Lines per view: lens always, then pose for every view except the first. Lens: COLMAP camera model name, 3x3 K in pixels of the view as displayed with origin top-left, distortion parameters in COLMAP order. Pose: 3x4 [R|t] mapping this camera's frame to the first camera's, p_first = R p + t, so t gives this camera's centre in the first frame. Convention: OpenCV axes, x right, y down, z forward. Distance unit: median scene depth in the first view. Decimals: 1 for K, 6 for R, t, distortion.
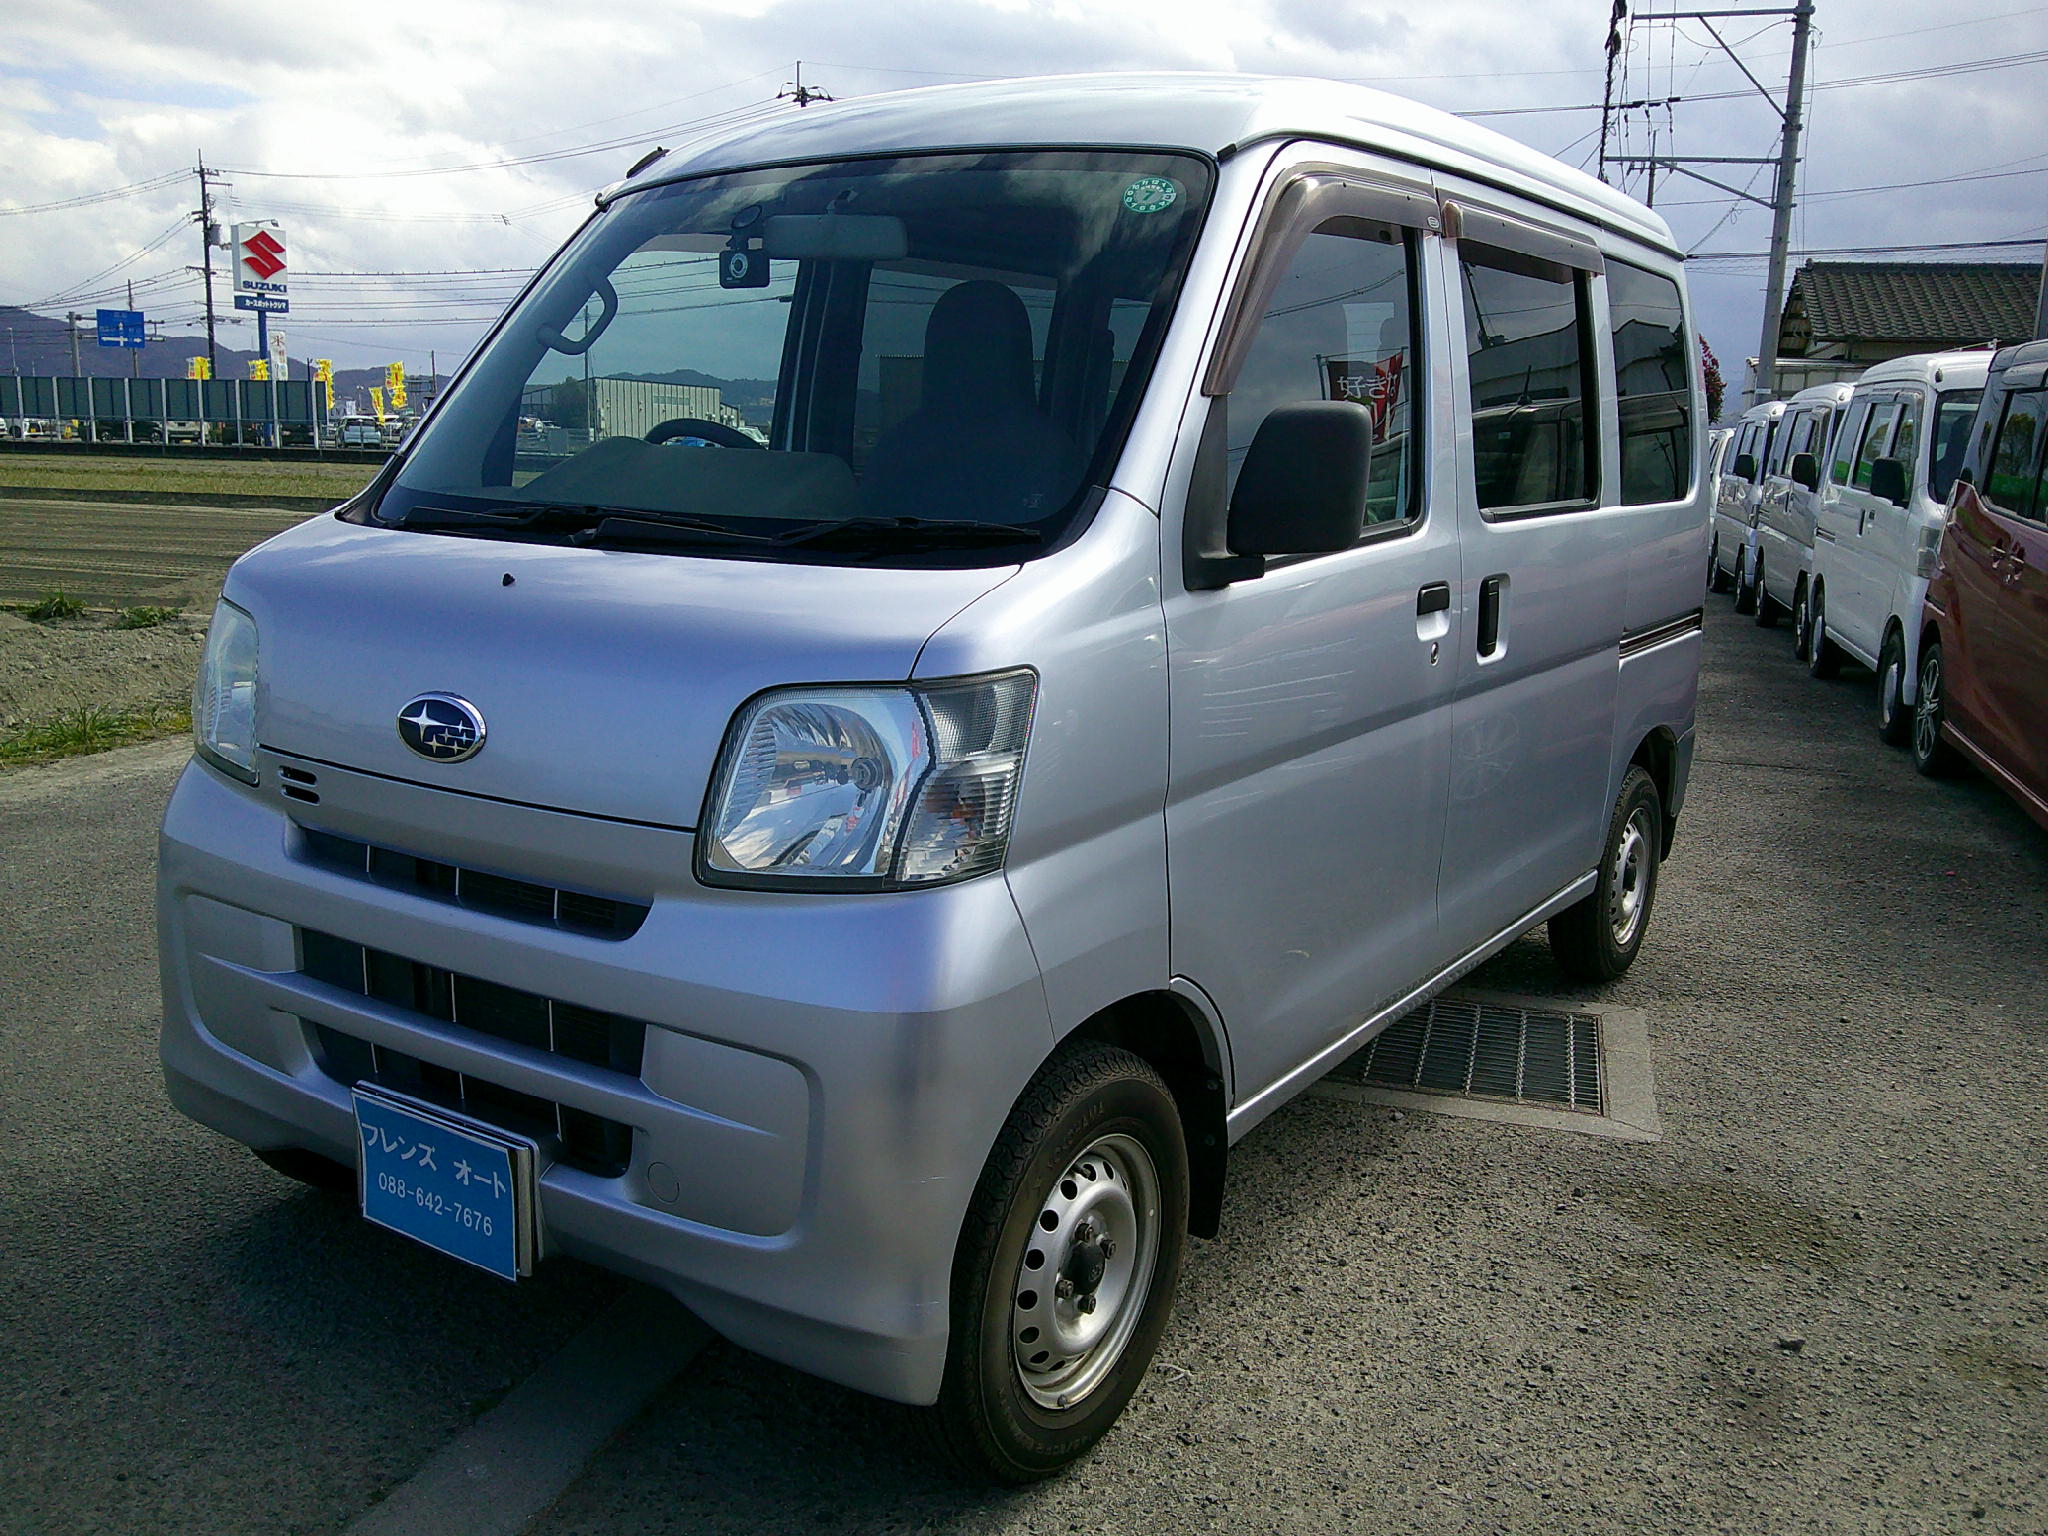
lens RADIAL K [[1688.2, 0, 1043.1], [0, 1688.2, 755.9], [0, 0, 1]] dist [0.105697, -0.251563]
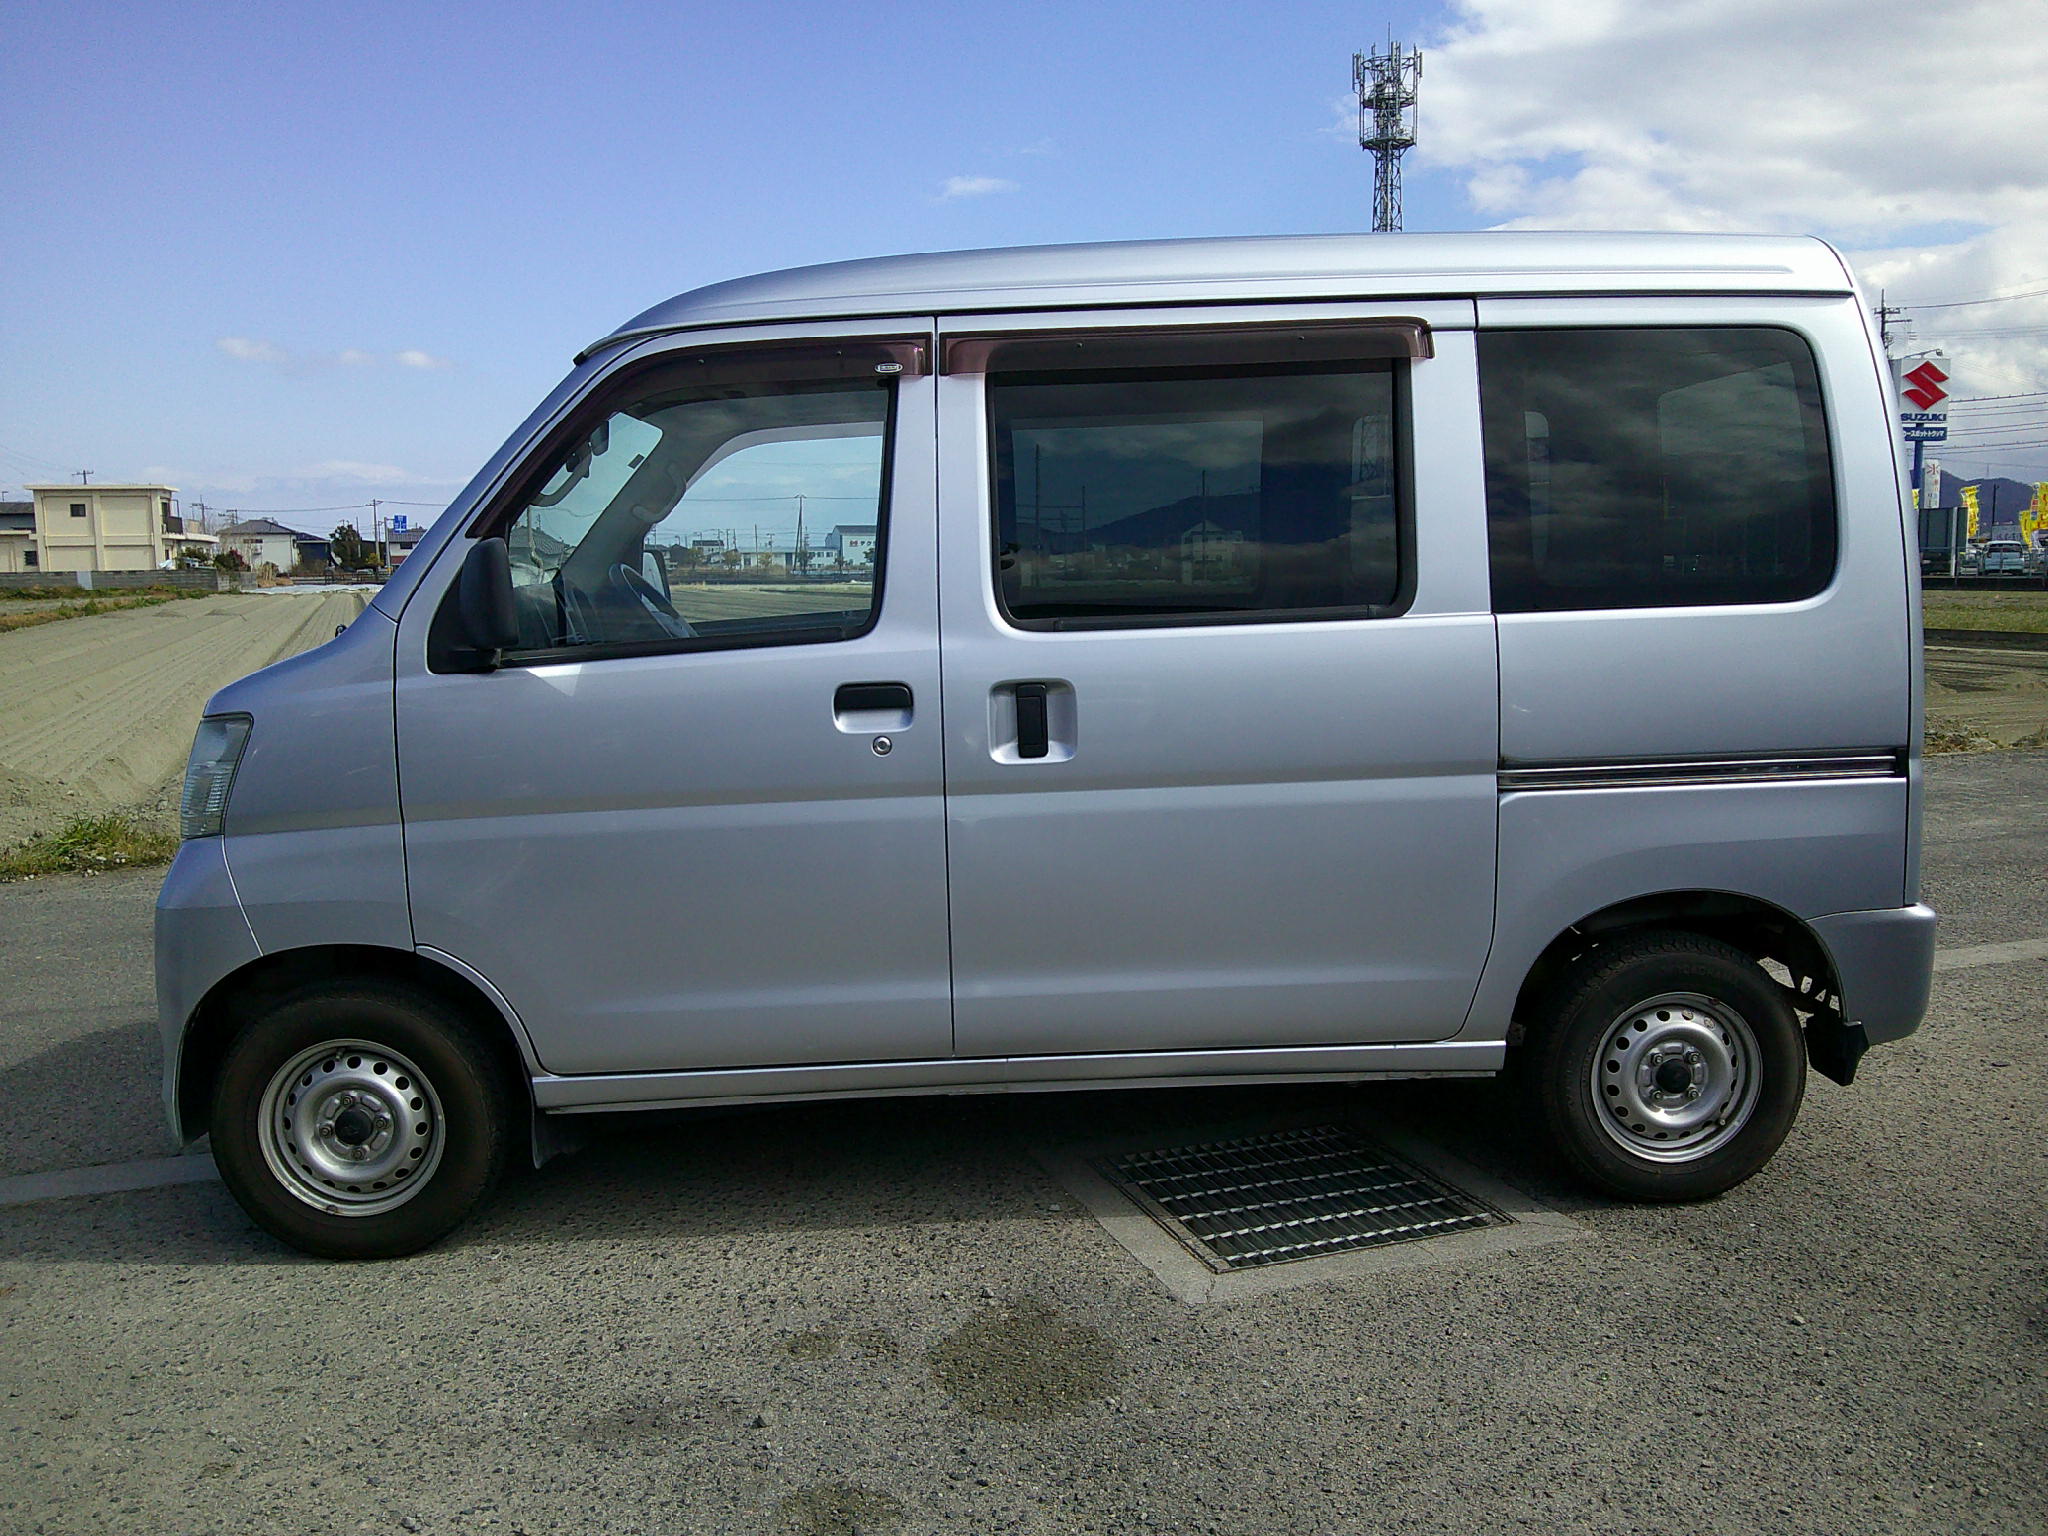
lens RADIAL K [[1688.2, 0, 1043.1], [0, 1688.2, 755.9], [0, 0, 1]] dist [0.105697, -0.251563]
pose [[0.594733, 0.049992, -0.802368, 0.713047], [-0.110451, 0.993681, -0.019957, -0.025607], [0.796300, 0.100492, 0.596496, 0.256094]]
